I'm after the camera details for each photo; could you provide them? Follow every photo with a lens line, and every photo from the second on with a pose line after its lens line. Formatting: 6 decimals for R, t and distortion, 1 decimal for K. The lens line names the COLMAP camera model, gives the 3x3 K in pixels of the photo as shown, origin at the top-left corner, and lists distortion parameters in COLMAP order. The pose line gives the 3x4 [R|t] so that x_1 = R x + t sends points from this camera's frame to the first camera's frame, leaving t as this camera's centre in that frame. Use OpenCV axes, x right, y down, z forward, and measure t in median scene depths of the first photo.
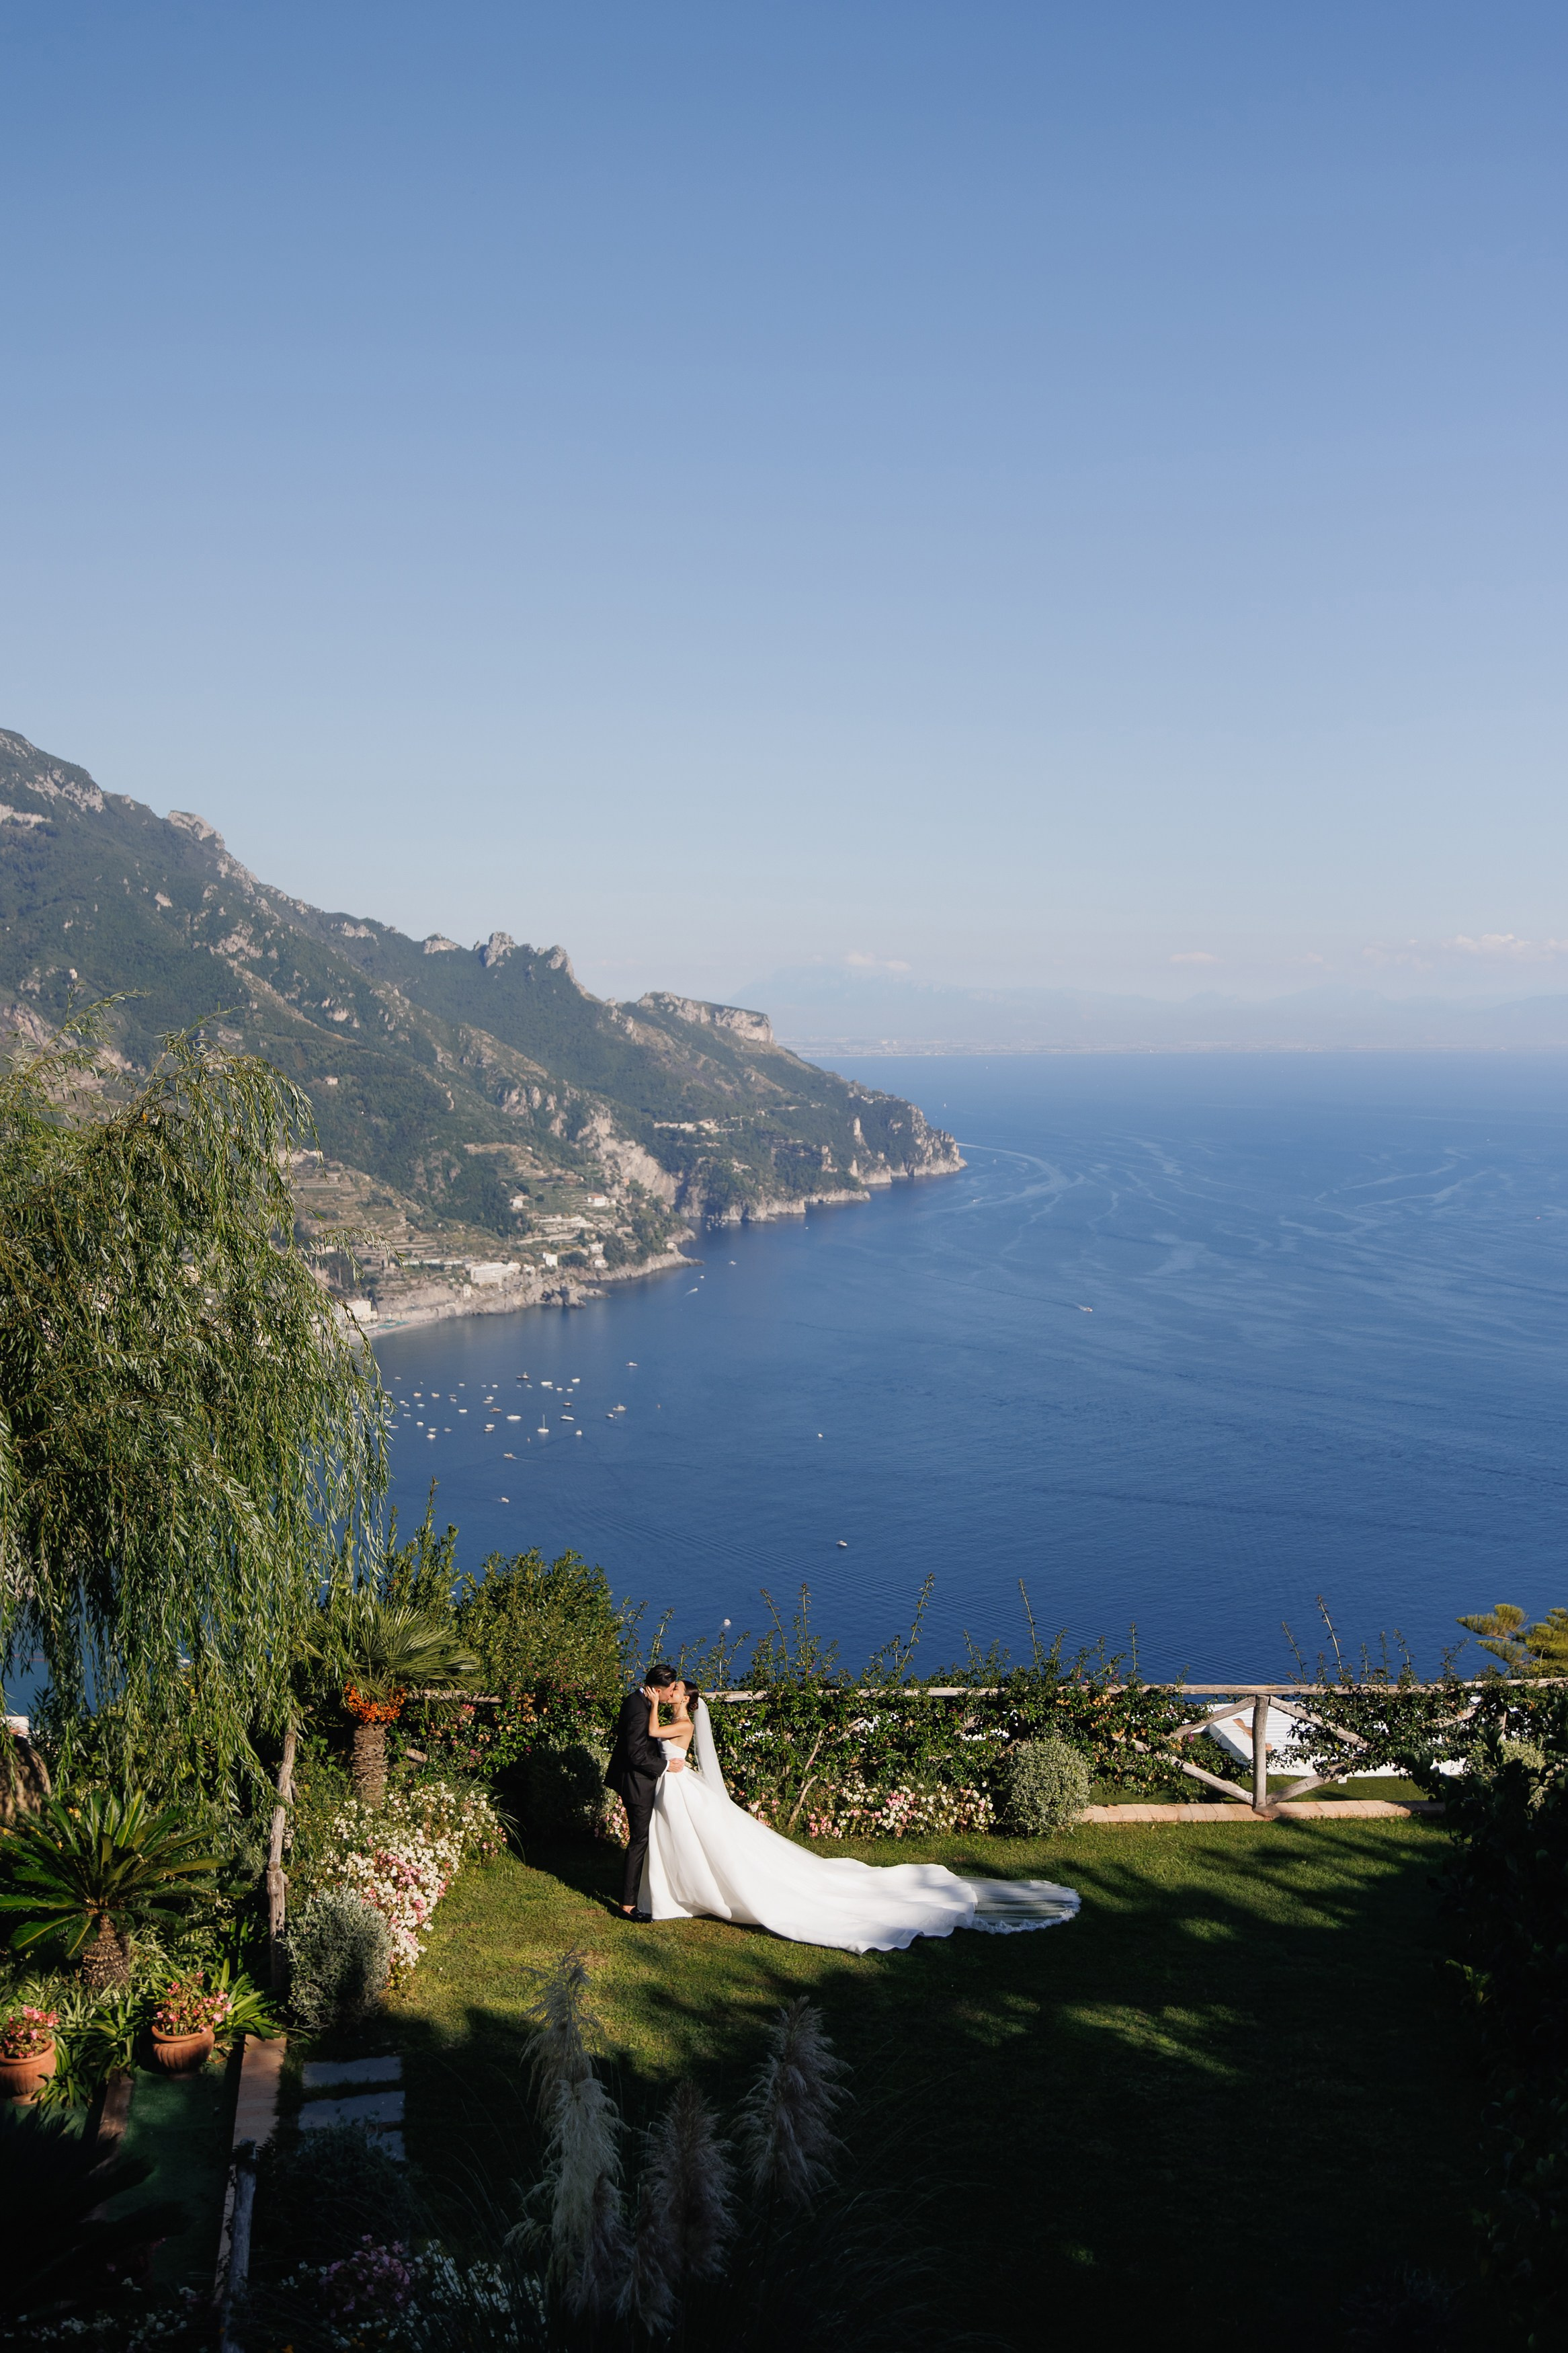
lens RADIAL K [[2341.8, 0, 774.0], [0, 2341.8, 1182.7], [0, 0, 1]] dist [-0.006409, -0.023616]
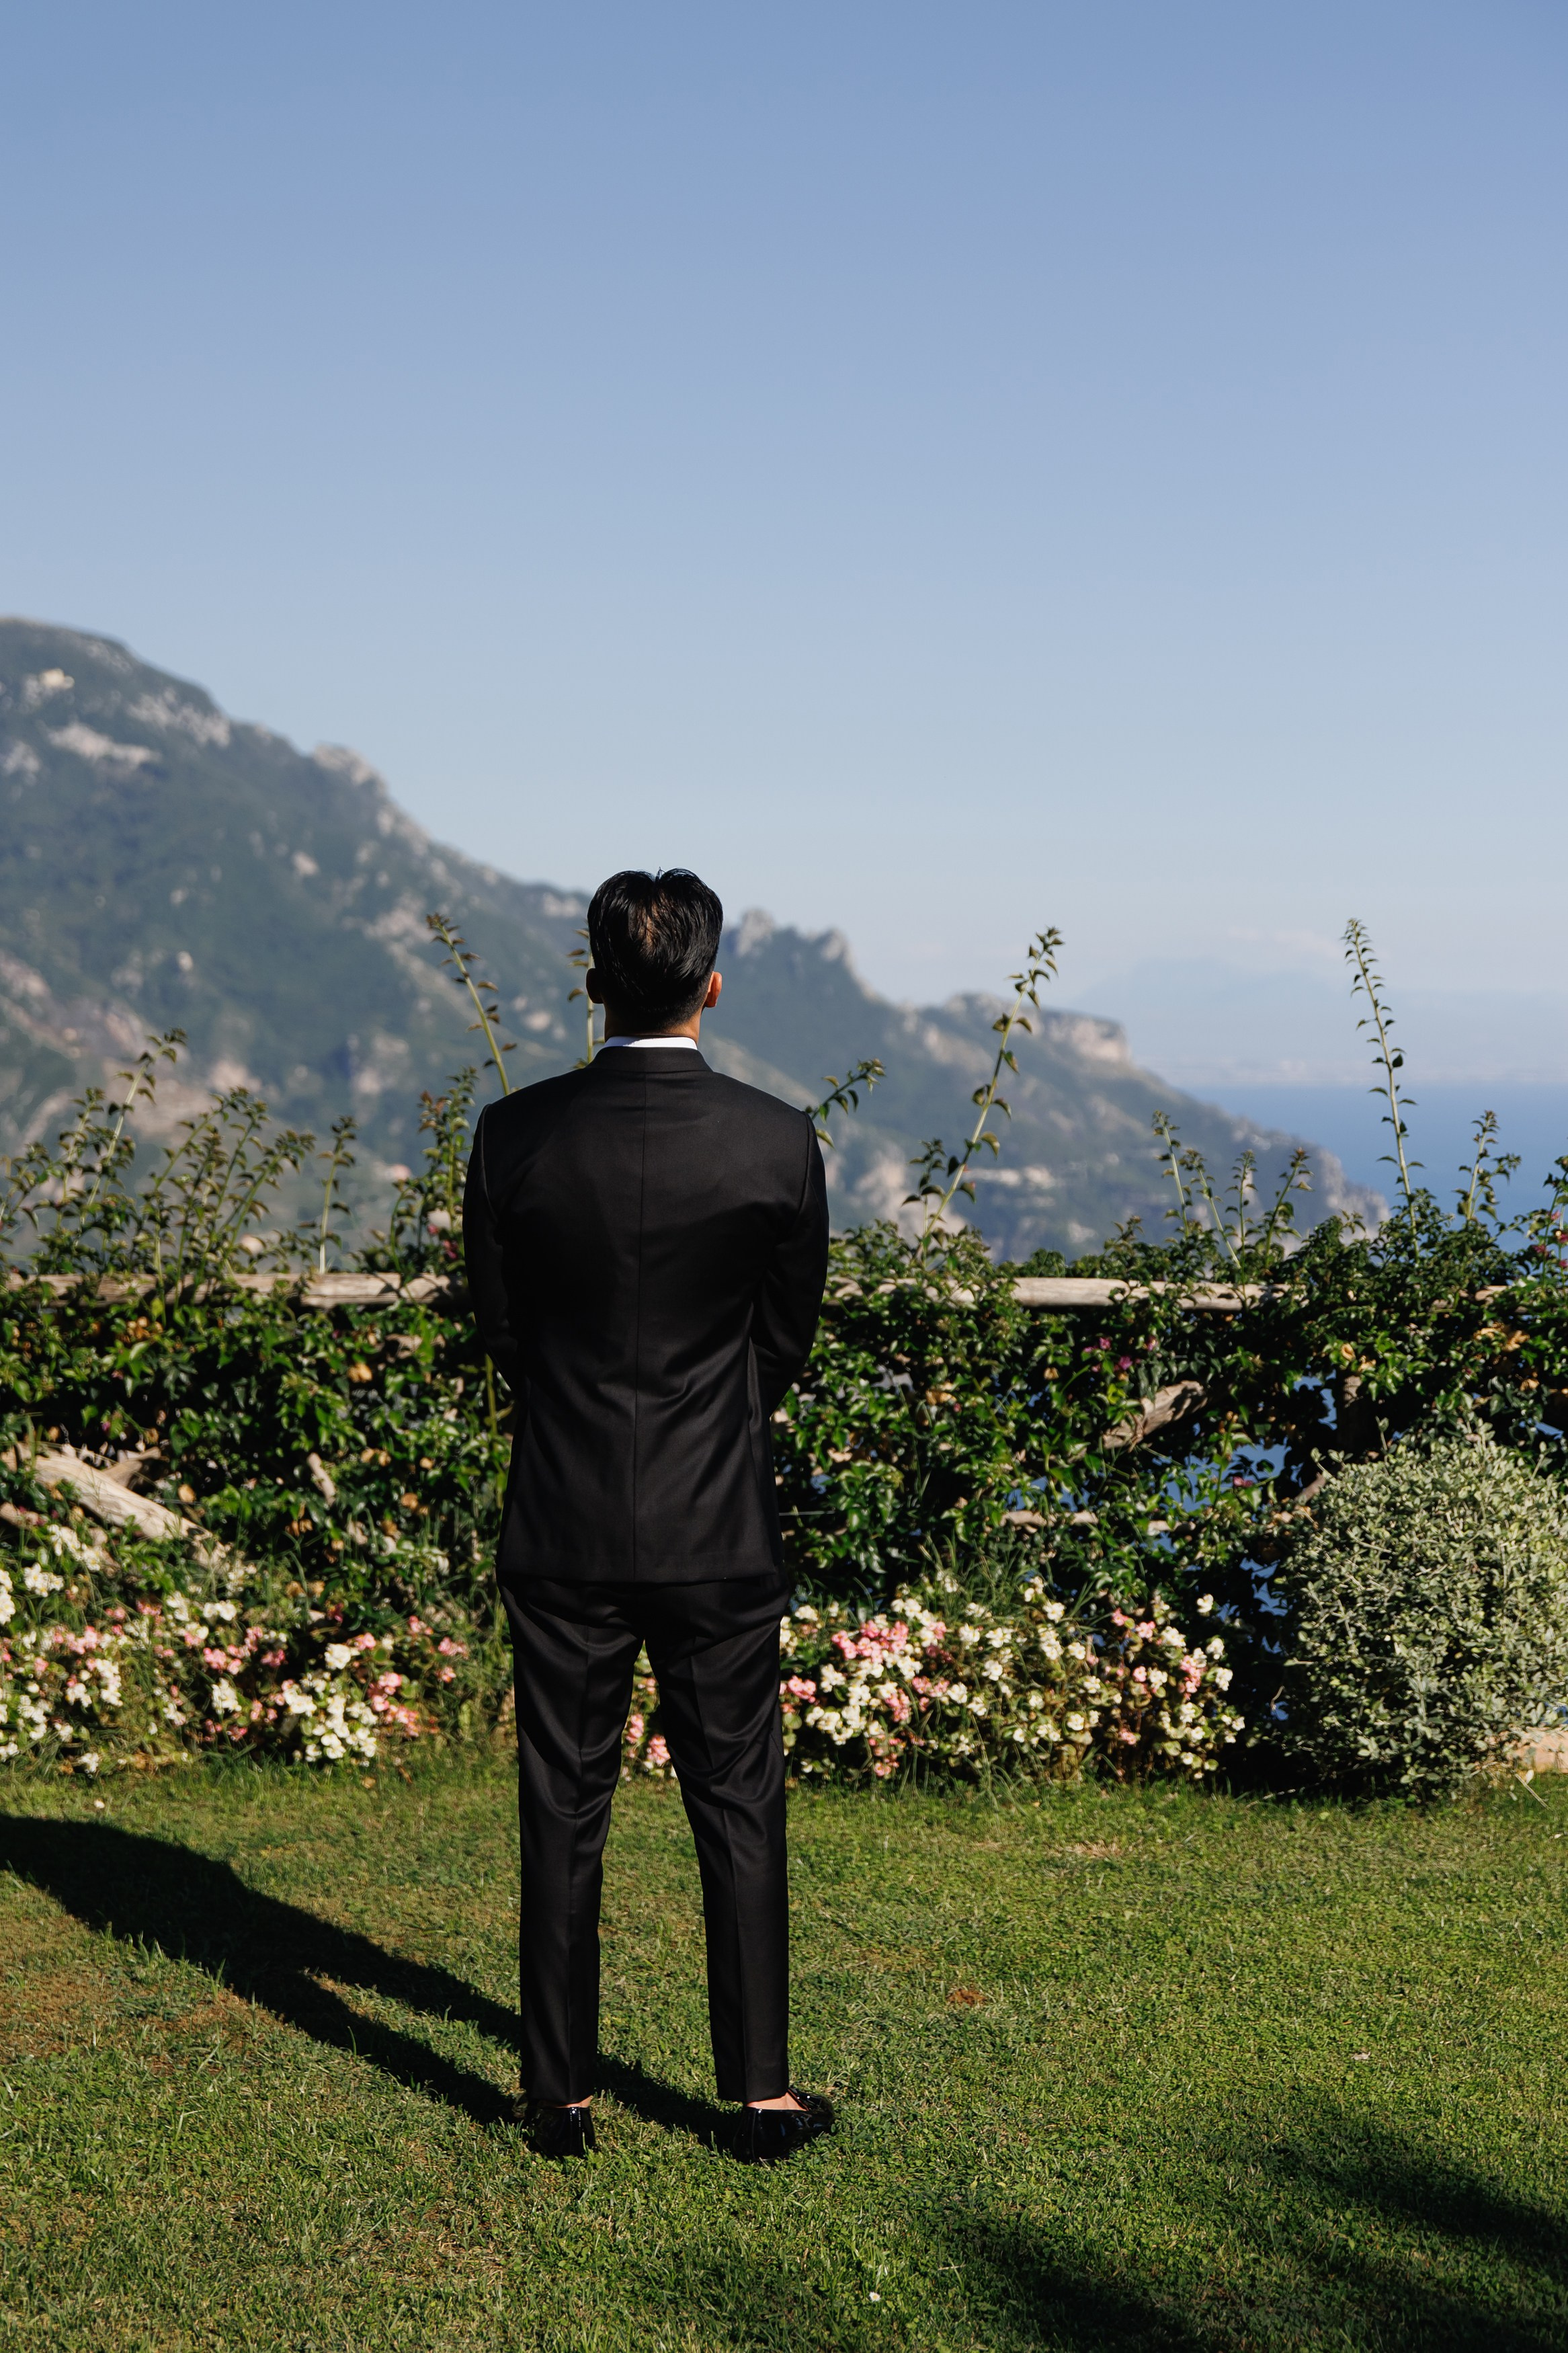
lens RADIAL K [[3230.6, 0, 784.0], [0, 3230.6, 1176.5], [0, 0, 1]] dist [0.003476, -0.001479]
pose [[0.994284, 0.011451, -0.106148, 0.081299], [-0.013964, 0.999639, -0.022963, 0.218524], [0.105846, 0.024314, 0.994085, 0.622867]]
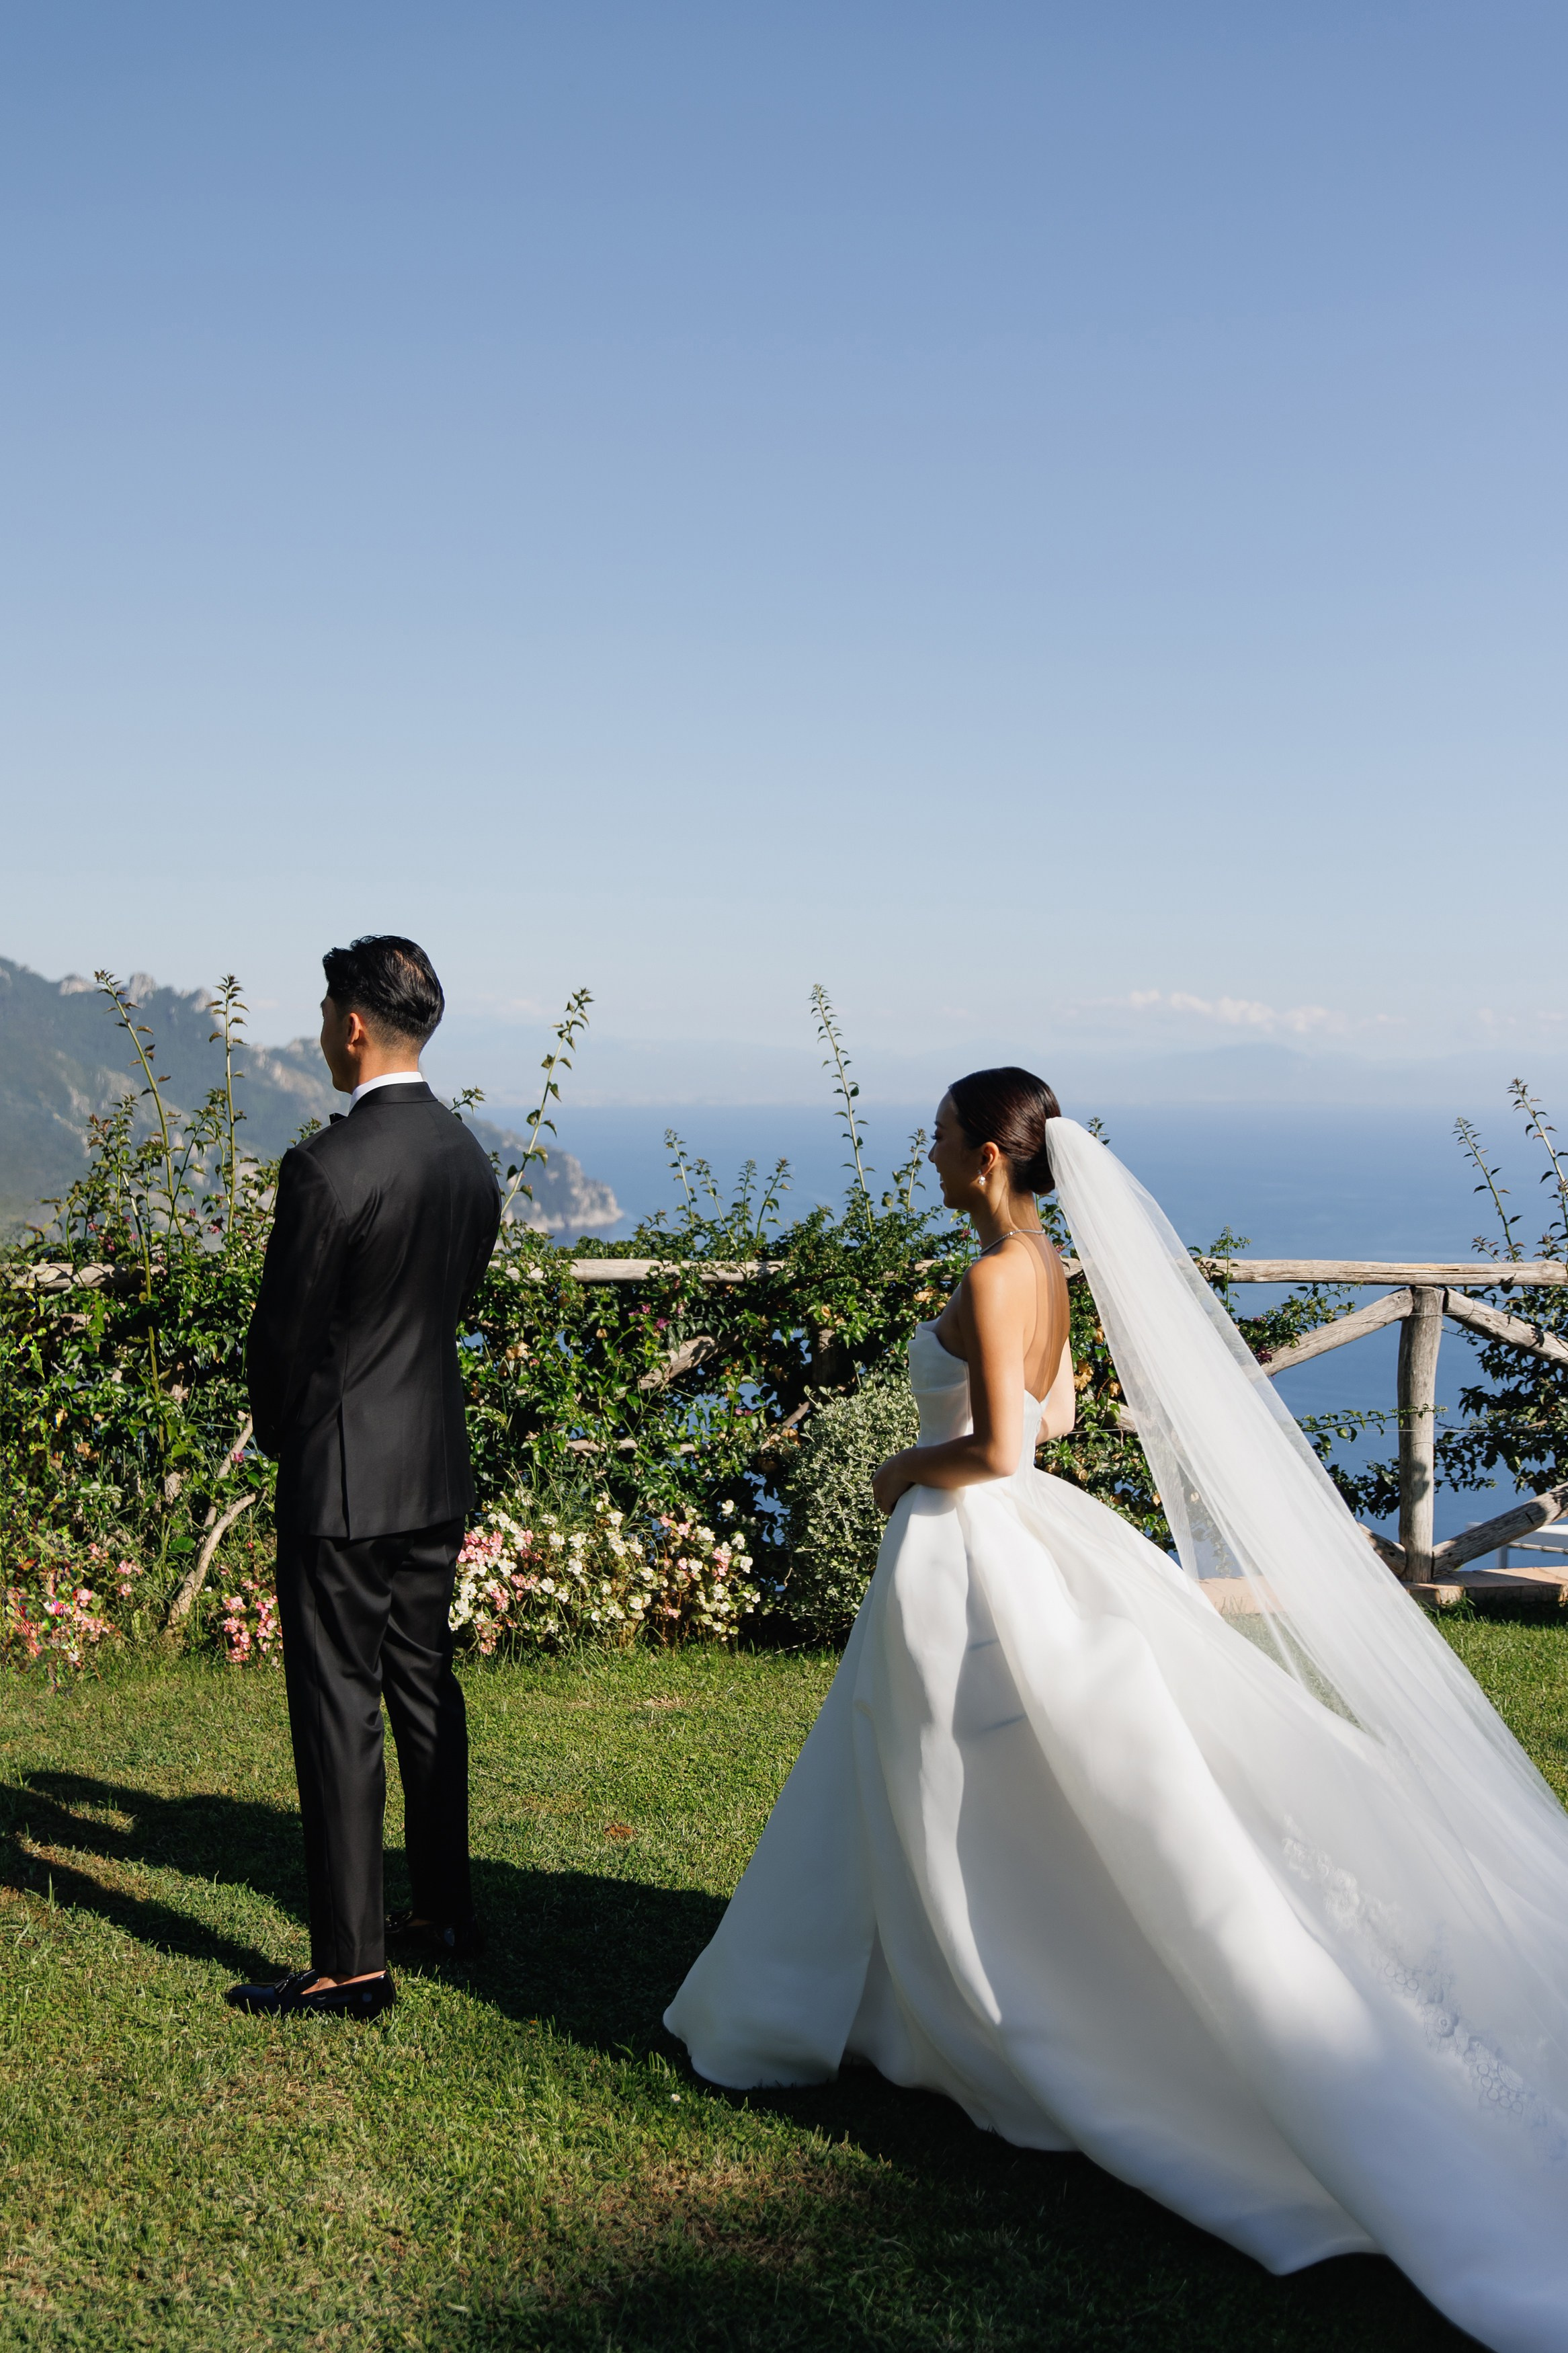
lens RADIAL K [[2372.0, 0, 775.0], [0, 2372.0, 1170.9], [0, 0, 1]] dist [-0.013629, -0.015693]
pose [[0.989356, 0.005632, 0.145406, 0.044383], [-0.001826, 0.999652, -0.026298, 0.217287], [-0.145504, 0.025752, 0.989022, 0.644762]]
